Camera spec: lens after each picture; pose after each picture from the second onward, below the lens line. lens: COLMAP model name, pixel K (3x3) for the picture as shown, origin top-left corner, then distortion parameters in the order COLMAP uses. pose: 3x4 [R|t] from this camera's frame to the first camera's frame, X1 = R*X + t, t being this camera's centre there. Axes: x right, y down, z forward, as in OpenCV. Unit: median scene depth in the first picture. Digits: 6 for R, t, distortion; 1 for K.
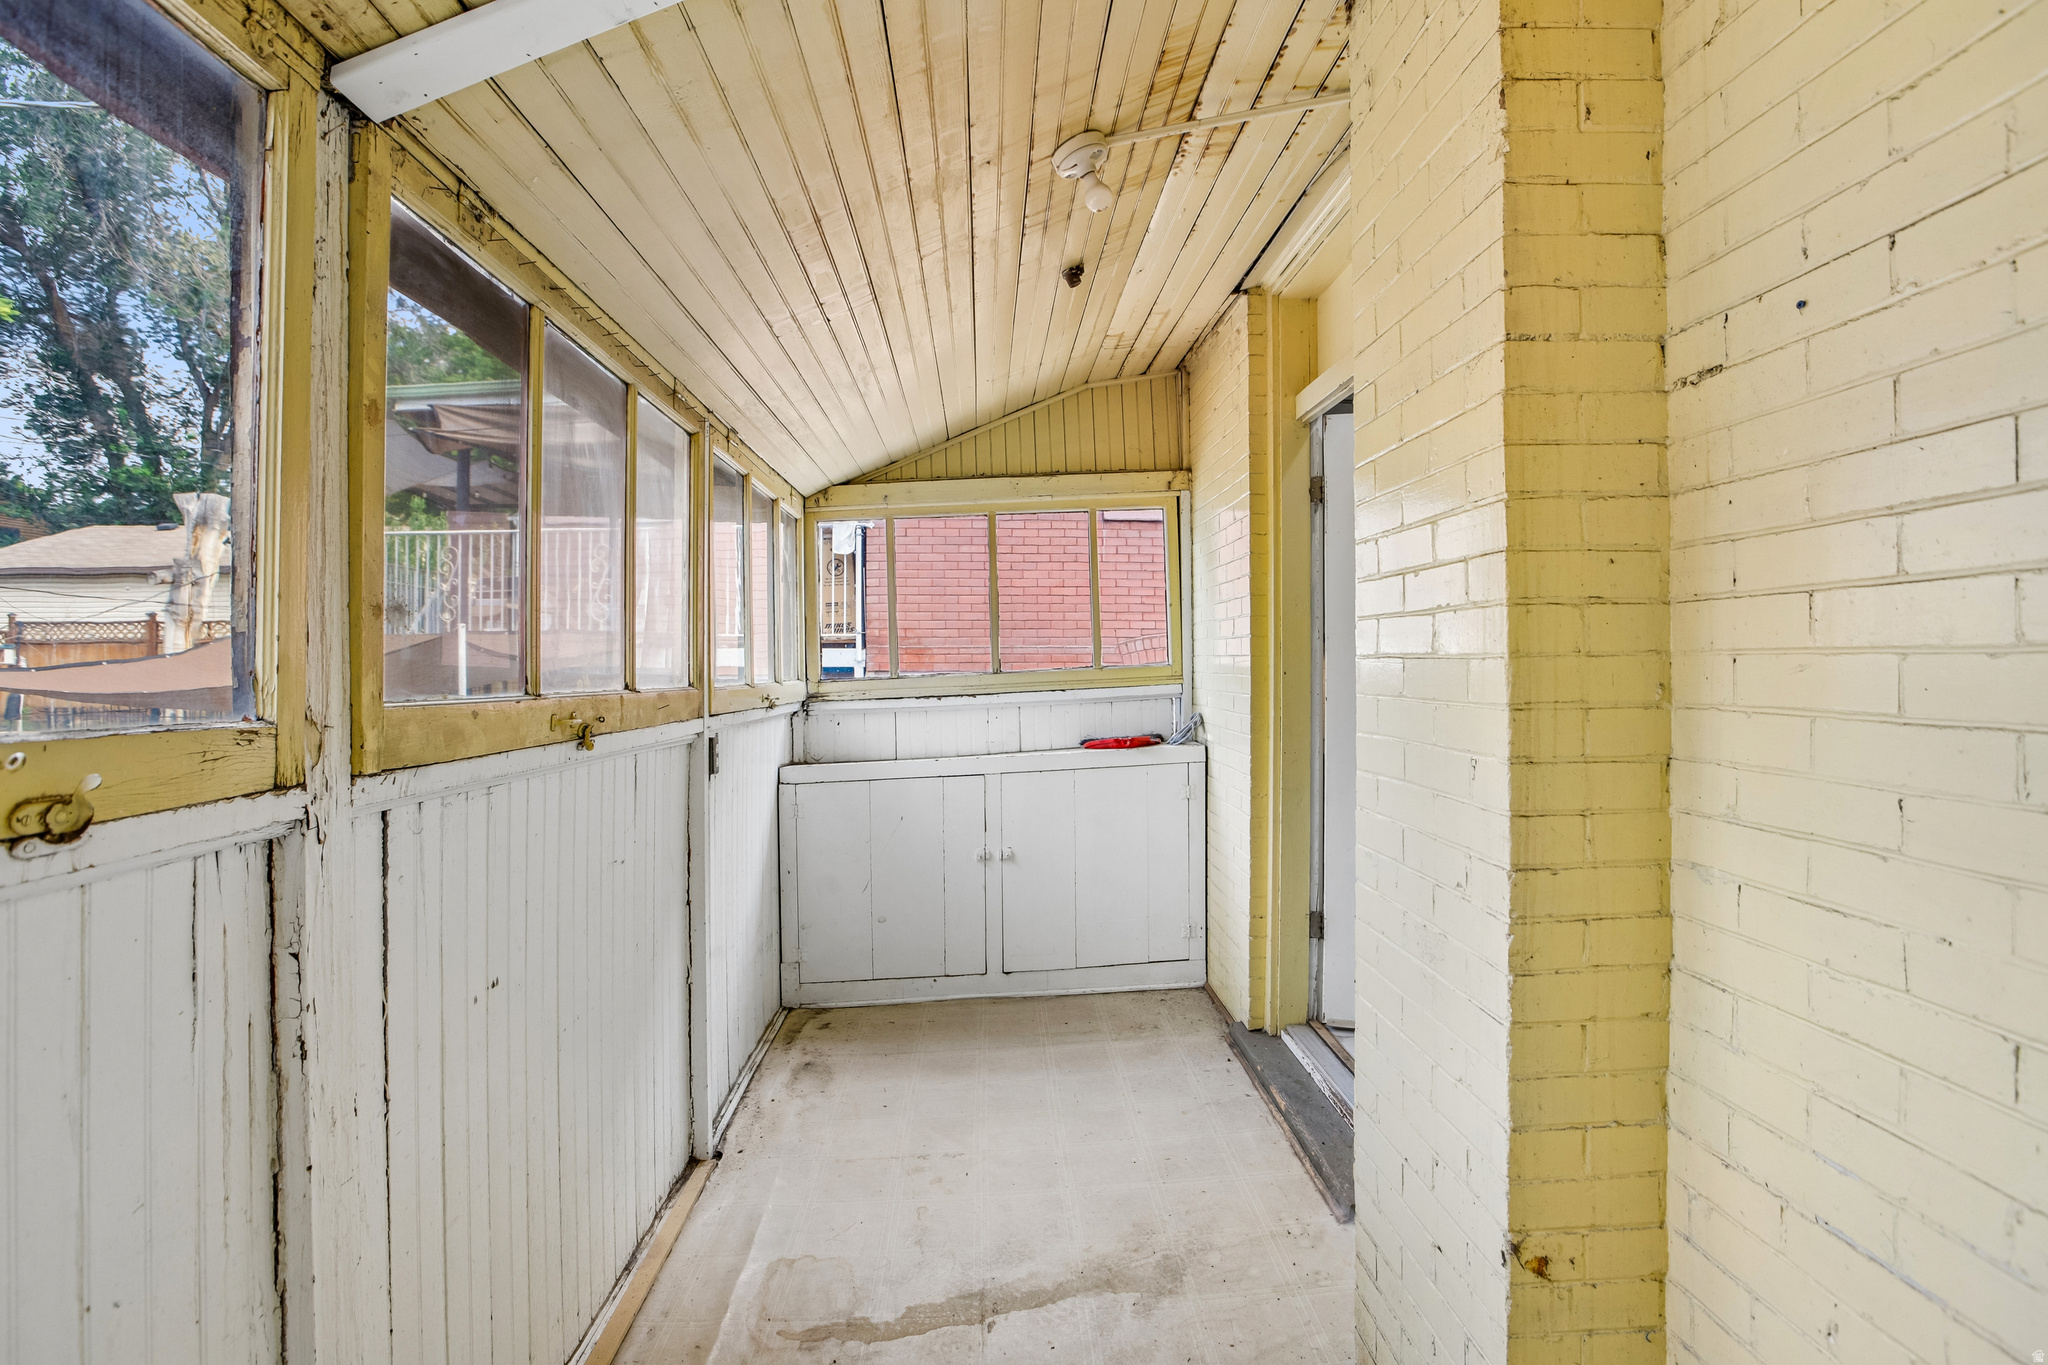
lens RADIAL K [[966.7, 0, 1018.9], [0, 966.7, 672.8], [0, 0, 1]] dist [-0.051897, 0.021628]
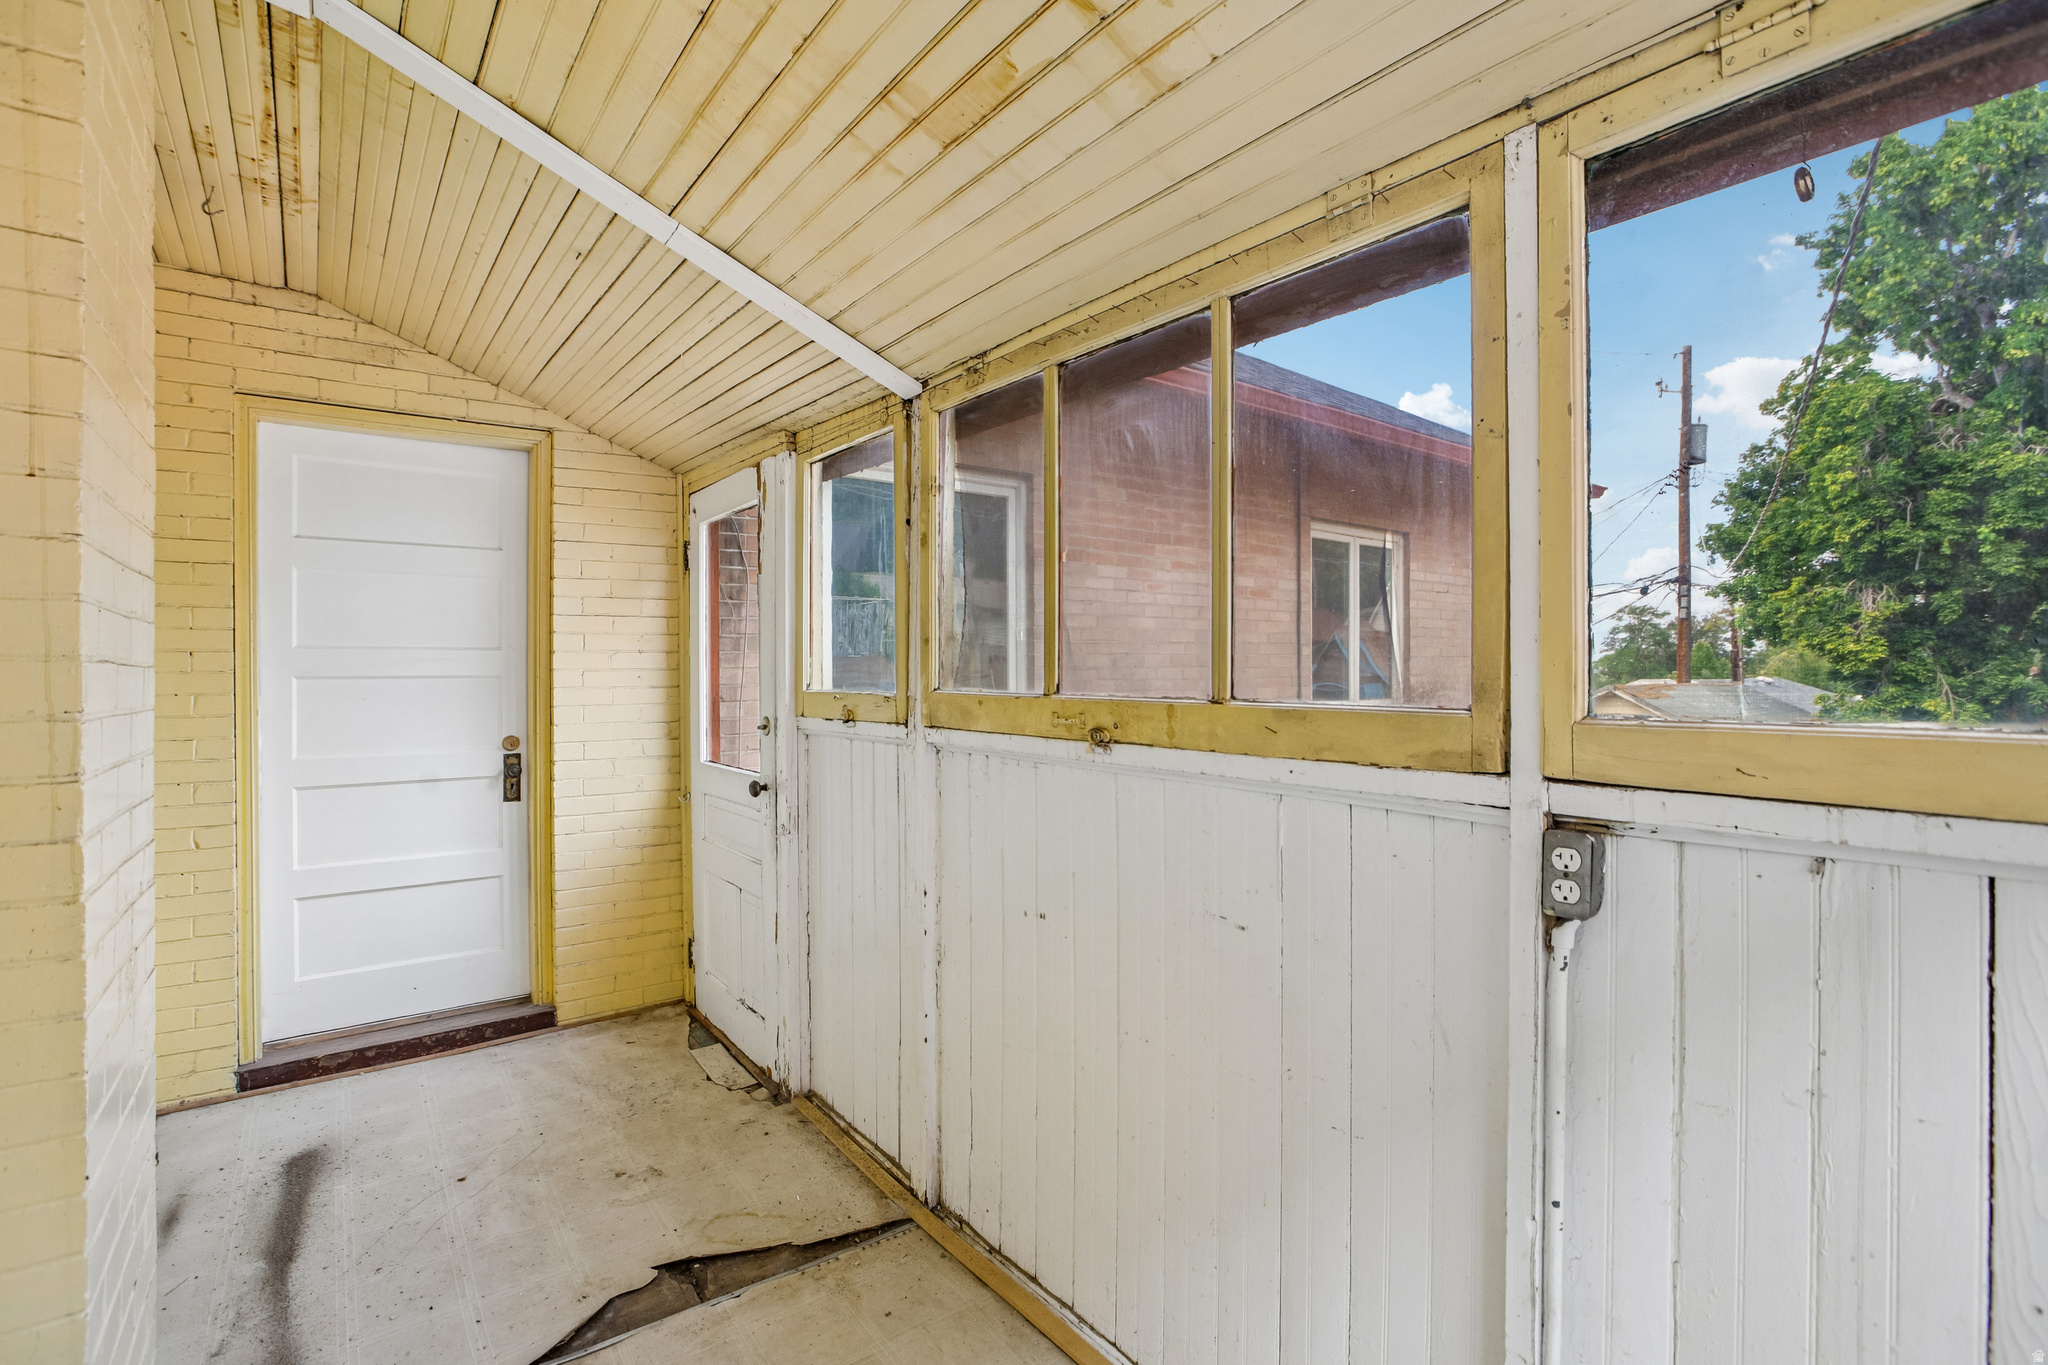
lens RADIAL K [[966.7, 0, 1018.9], [0, 966.7, 672.8], [0, 0, 1]] dist [-0.051897, 0.021628]
pose [[-0.825948, 0.001730, -0.563744, 0.206207], [0.002256, 0.999997, -0.000236, -0.001792], [0.563742, -0.001467, -0.825950, 2.031403]]
